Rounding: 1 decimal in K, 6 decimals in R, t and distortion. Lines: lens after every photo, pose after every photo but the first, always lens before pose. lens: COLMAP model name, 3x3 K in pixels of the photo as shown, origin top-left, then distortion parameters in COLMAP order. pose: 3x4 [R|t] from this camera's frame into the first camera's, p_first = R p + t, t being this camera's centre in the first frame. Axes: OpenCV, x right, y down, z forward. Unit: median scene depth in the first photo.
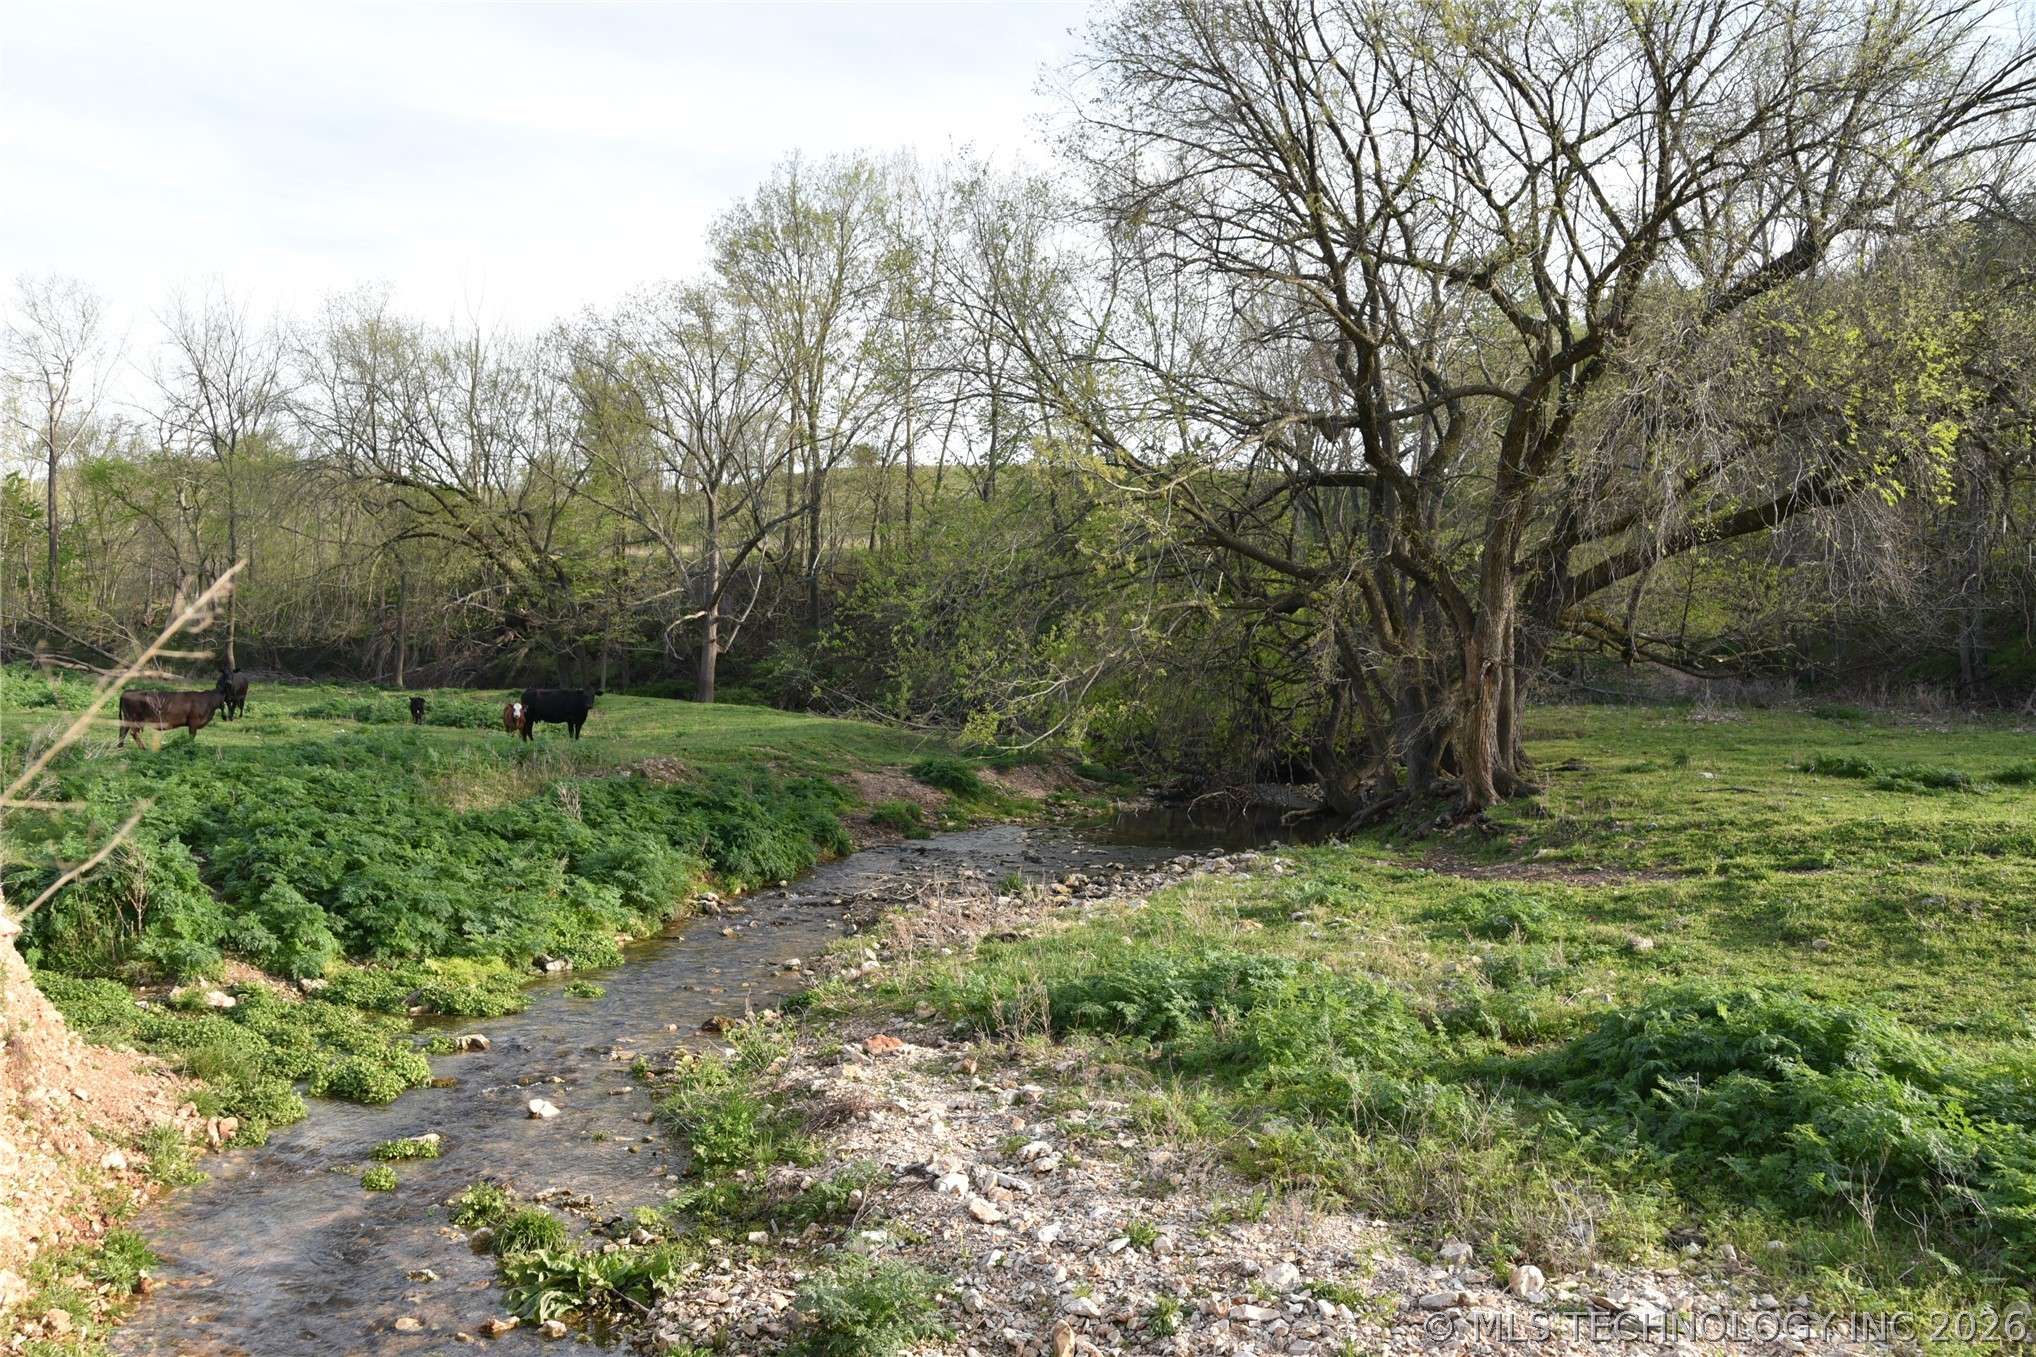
lens RADIAL K [[1625.9, 0, 1018.9], [0, 1625.9, 692.4], [0, 0, 1]] dist [-0.127676, 0.131652]
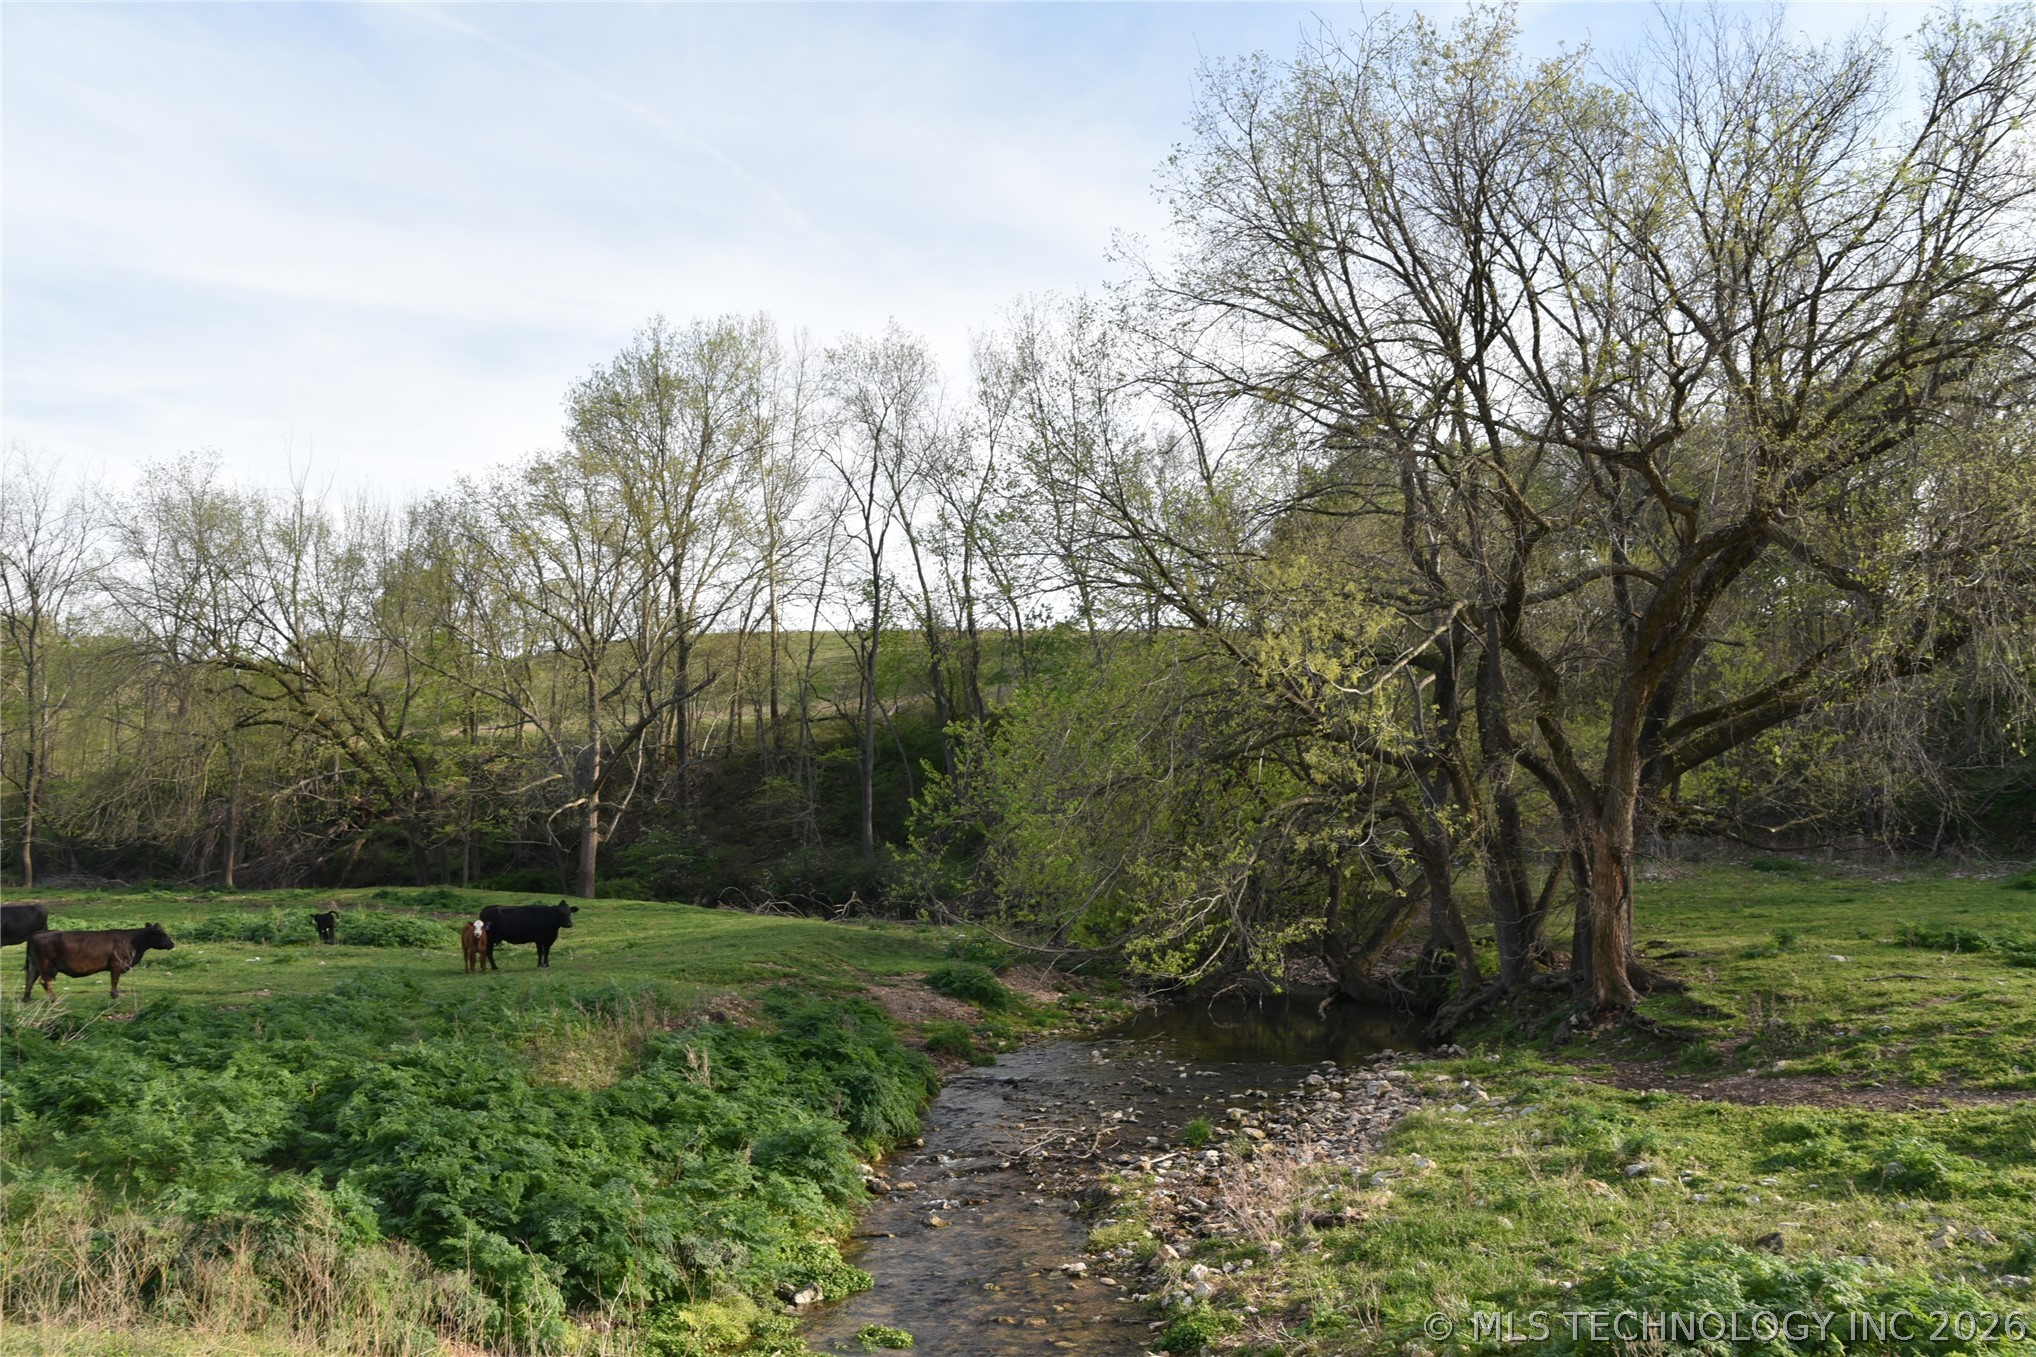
lens RADIAL K [[1625.9, 0, 1018.9], [0, 1625.9, 692.4], [0, 0, 1]] dist [-0.127676, 0.131652]
pose [[0.990269, -0.023754, 0.137125, -0.285399], [0.036955, 0.994835, -0.094543, -0.054593], [-0.134171, 0.098690, 0.986032, 0.154798]]
